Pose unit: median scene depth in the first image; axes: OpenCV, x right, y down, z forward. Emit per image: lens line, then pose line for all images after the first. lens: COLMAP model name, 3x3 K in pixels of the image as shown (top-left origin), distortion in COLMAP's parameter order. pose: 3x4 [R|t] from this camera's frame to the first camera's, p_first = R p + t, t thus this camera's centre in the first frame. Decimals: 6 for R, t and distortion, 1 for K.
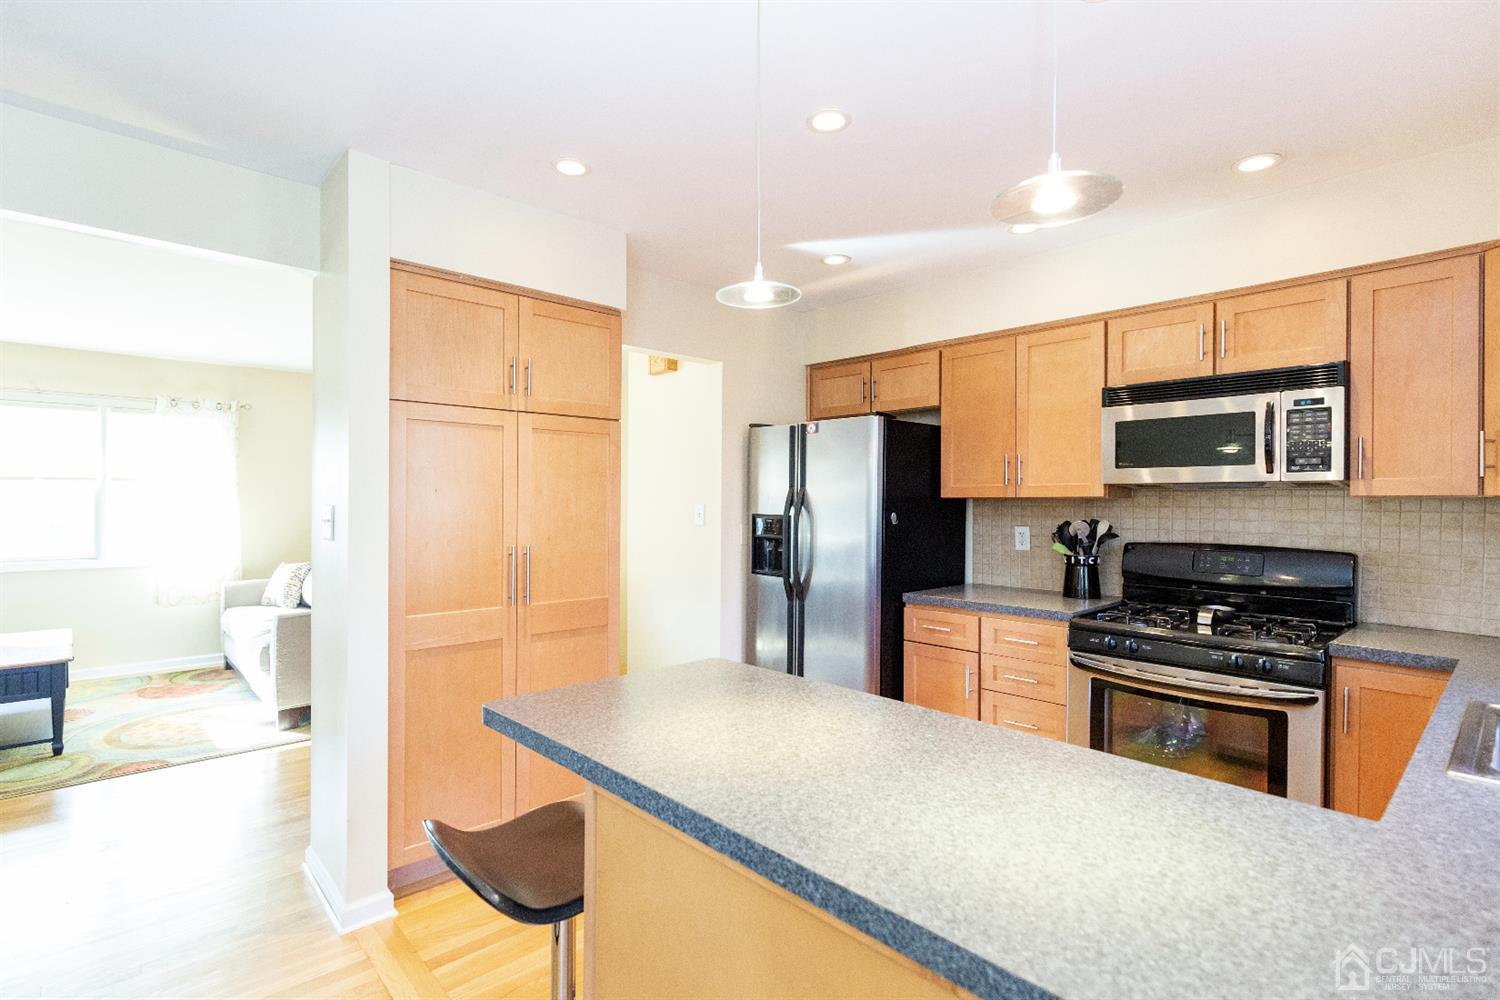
lens RADIAL K [[718.5, 0, 734.5], [0, 718.5, 499.4], [0, 0, 1]] dist [0.000047, 0.000295]
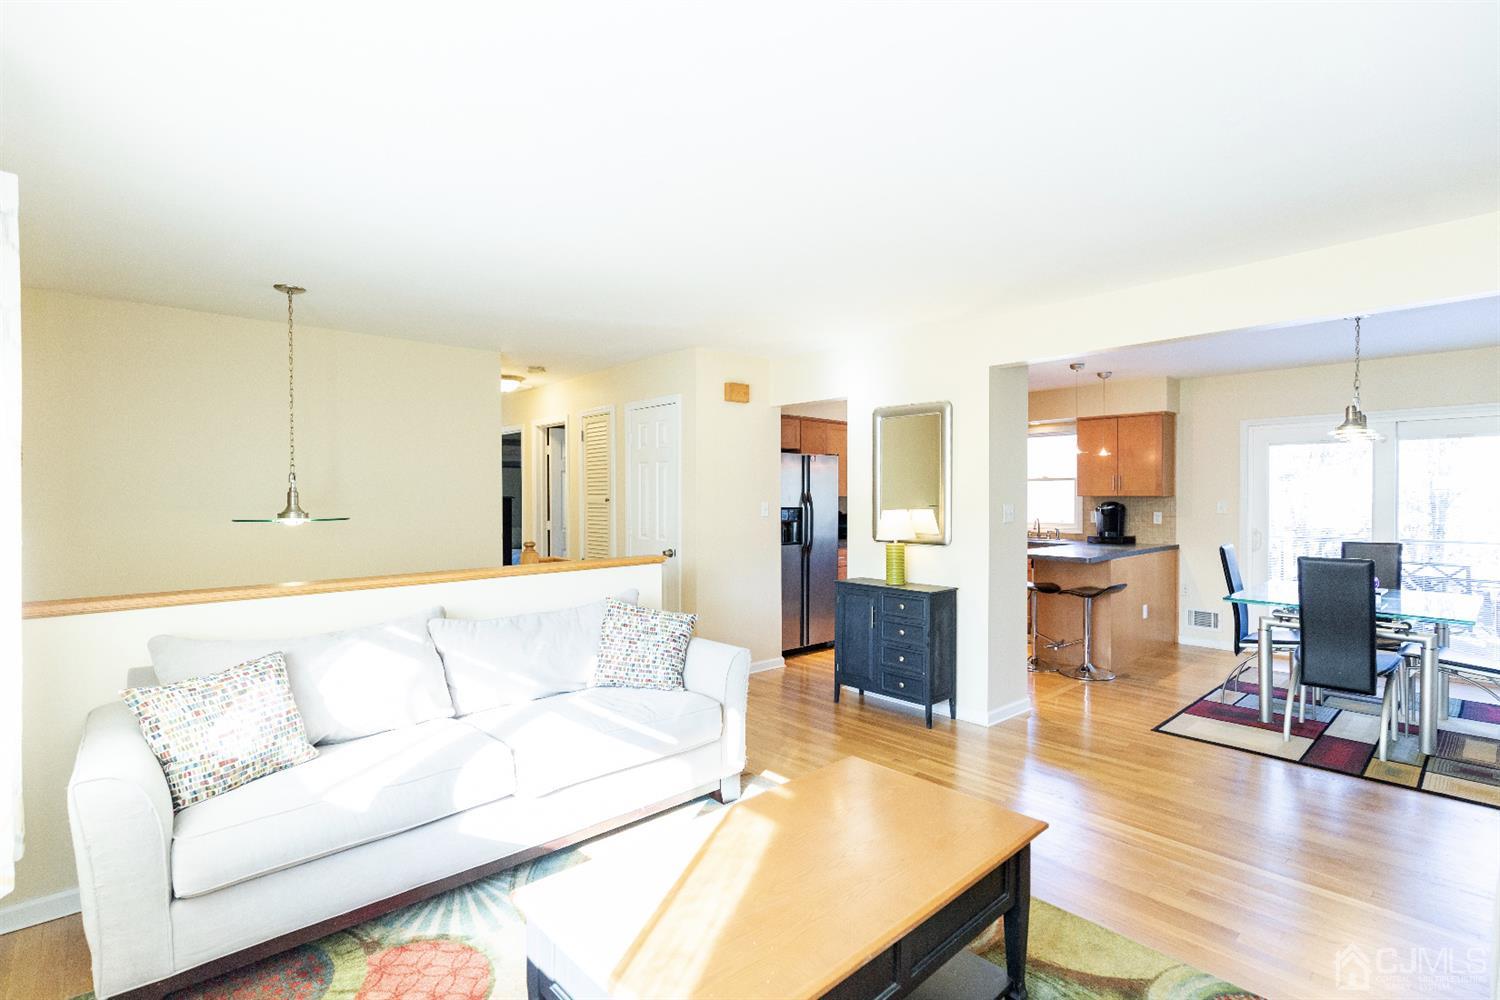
lens RADIAL K [[694.2, 0, 741.0], [0, 694.2, 503.3], [0, 0, 1]] dist [-0.000514, -0.000310]
pose [[0.008422, -0.015775, 0.999840, -1.946729], [-0.002370, 0.999872, 0.015795, -0.017688], [-0.999962, -0.002503, 0.008384, 1.389006]]
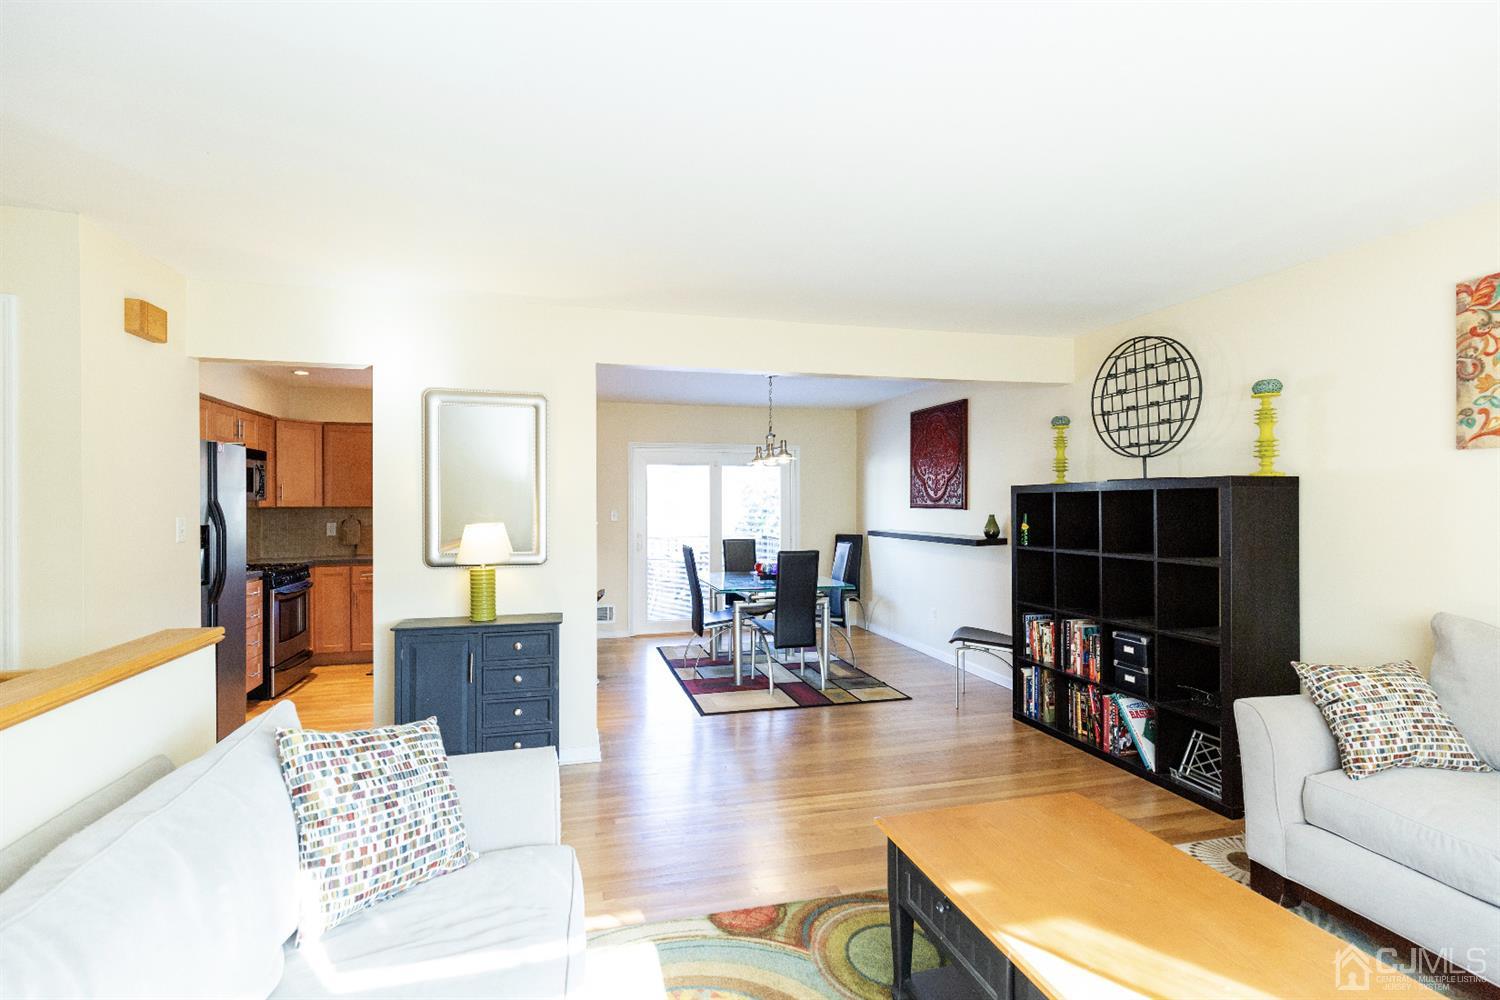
lens RADIAL K [[694.2, 0, 741.0], [0, 694.2, 503.3], [0, 0, 1]] dist [-0.000514, -0.000310]
pose [[-0.881332, -0.001878, 0.472494, -1.366688], [-0.003017, 0.999994, -0.001653, -0.014477], [-0.472488, -0.002882, -0.881332, 1.901981]]
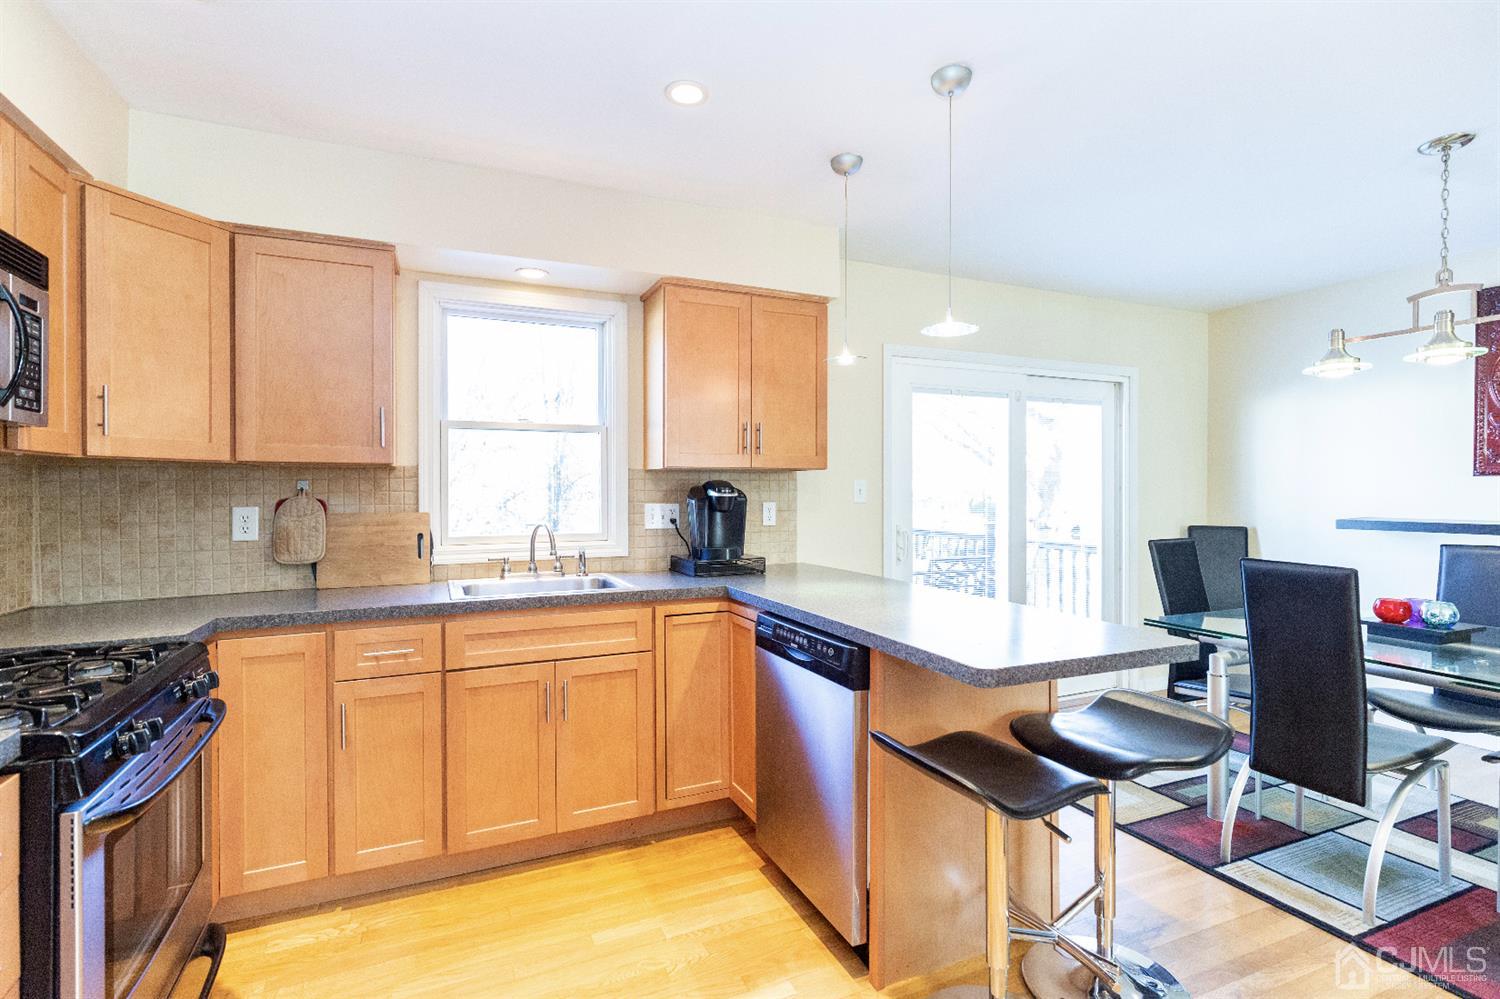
lens RADIAL K [[712.4, 0, 730.0], [0, 712.4, 493.5], [0, 0, 1]] dist [0.002503, 0.000137]
pose [[-0.943238, -0.008100, 0.332018, 0.016815], [-0.007608, 0.999967, 0.002782, 0.026230], [-0.332030, 0.000099, -0.943269, 1.175889]]
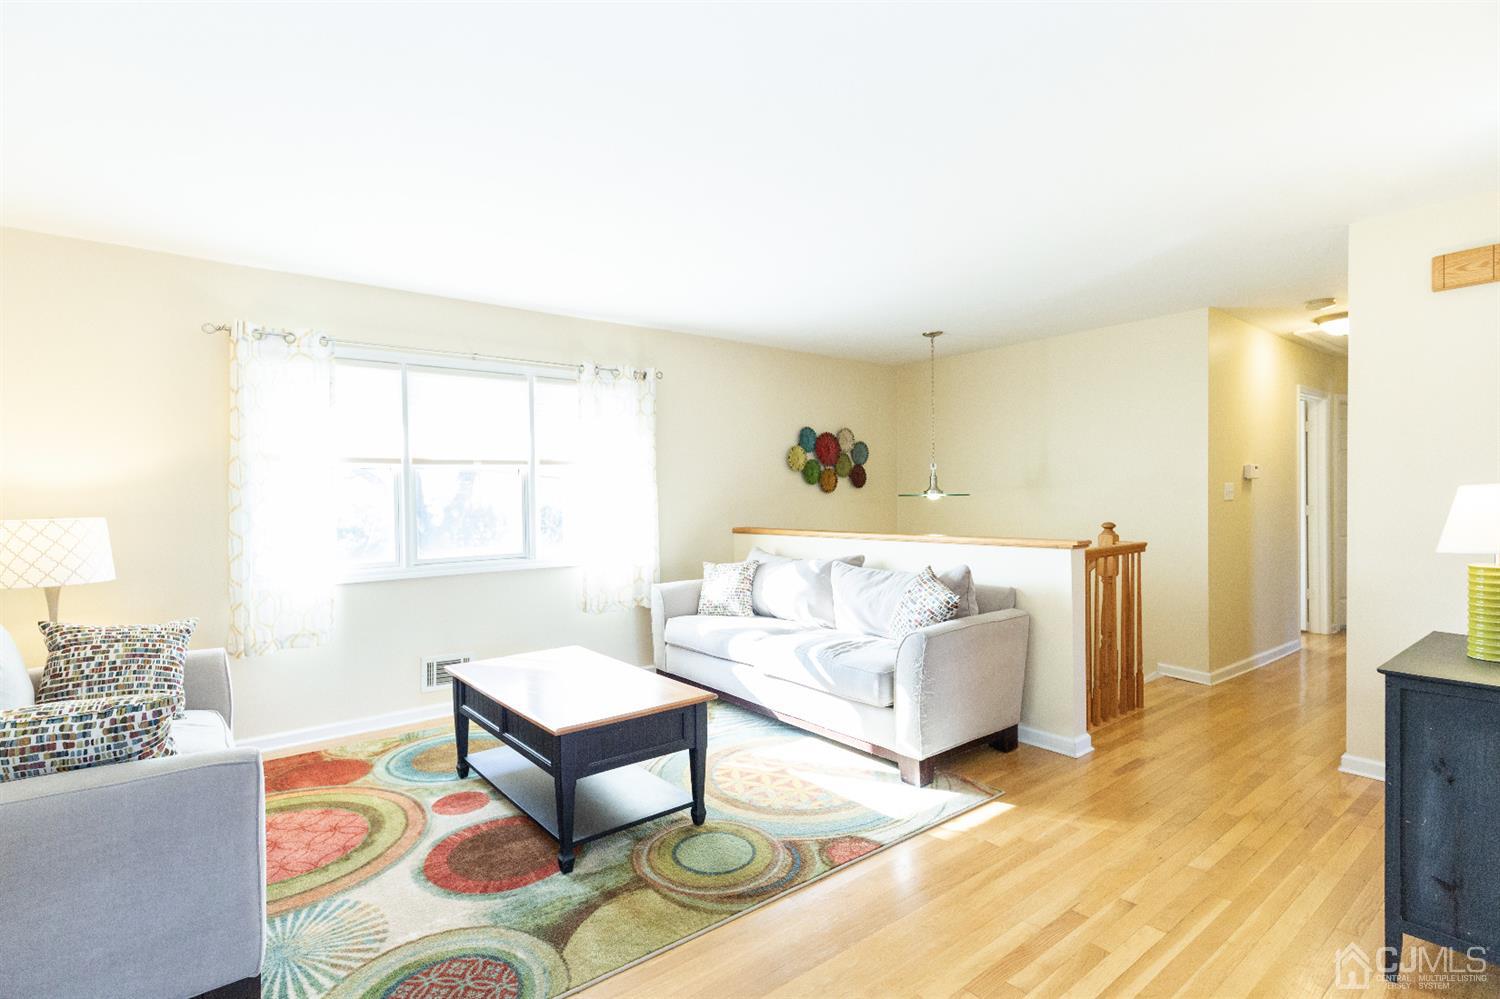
lens RADIAL K [[718.5, 0, 734.5], [0, 718.5, 498.9], [0, 0, 1]] dist [0.000047, 0.000295]
pose [[0.997011, -0.015364, -0.075722, -1.071792], [0.016307, 0.999797, 0.011845, 0.014304], [0.075524, -0.013044, 0.997059, 0.338516]]
